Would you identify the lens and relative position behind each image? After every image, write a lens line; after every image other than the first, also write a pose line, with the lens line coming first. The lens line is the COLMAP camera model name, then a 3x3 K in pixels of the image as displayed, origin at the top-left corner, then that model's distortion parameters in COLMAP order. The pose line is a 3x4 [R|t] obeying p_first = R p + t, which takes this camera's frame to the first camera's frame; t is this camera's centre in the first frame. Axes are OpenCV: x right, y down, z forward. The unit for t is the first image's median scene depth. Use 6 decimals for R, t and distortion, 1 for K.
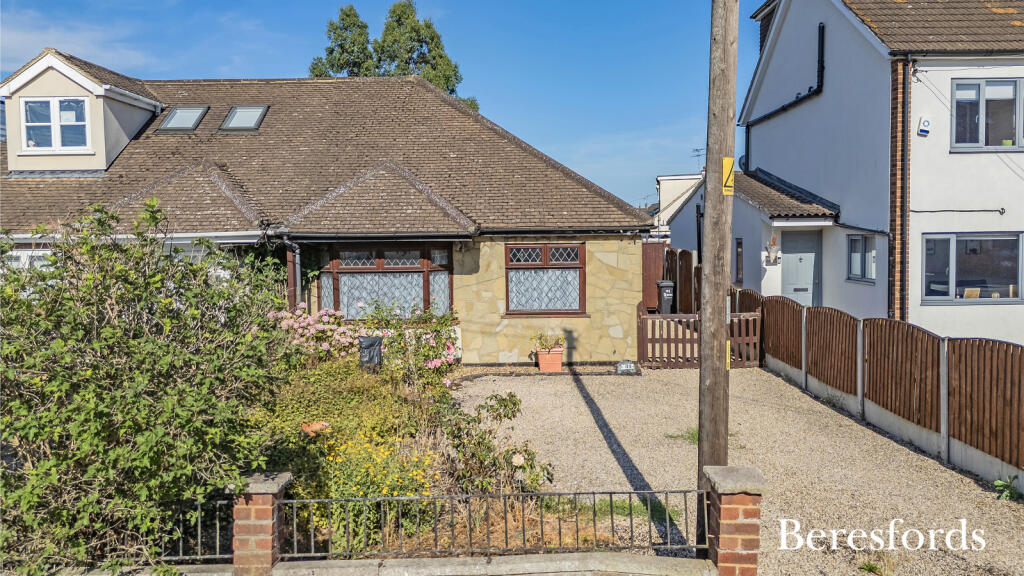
lens RADIAL K [[790.4, 0, 512.0], [0, 790.4, 288.0], [0, 0, 1]] dist [0.002325, -0.006252]
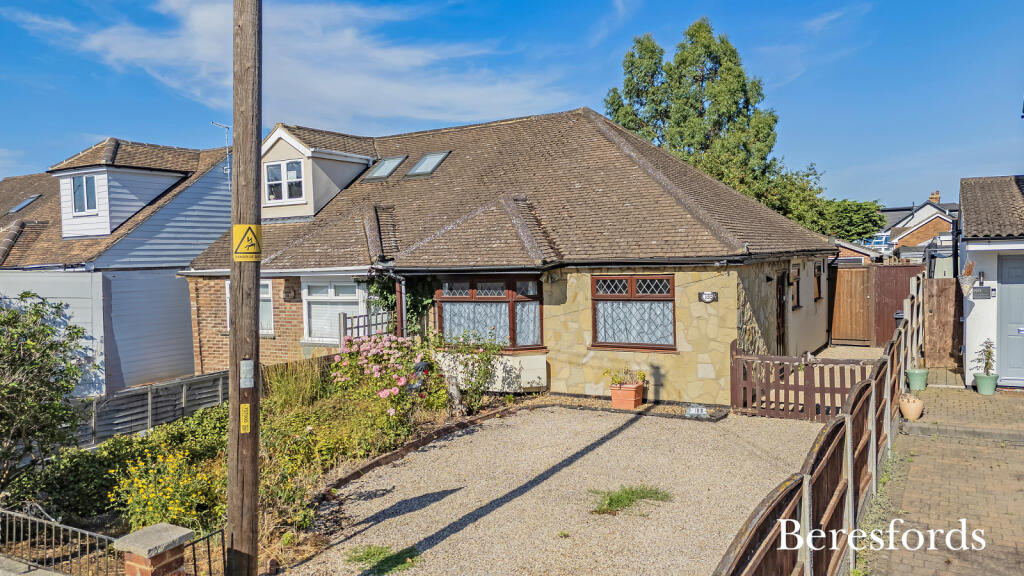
lens RADIAL K [[756.6, 0, 512.0], [0, 756.6, 288.0], [0, 0, 1]] dist [0.073651, -0.000013]
pose [[0.851803, 0.011539, -0.523735, 0.404216], [-0.017639, 0.999822, -0.006660, -0.031350], [0.523565, 0.014911, 0.851855, 0.133441]]
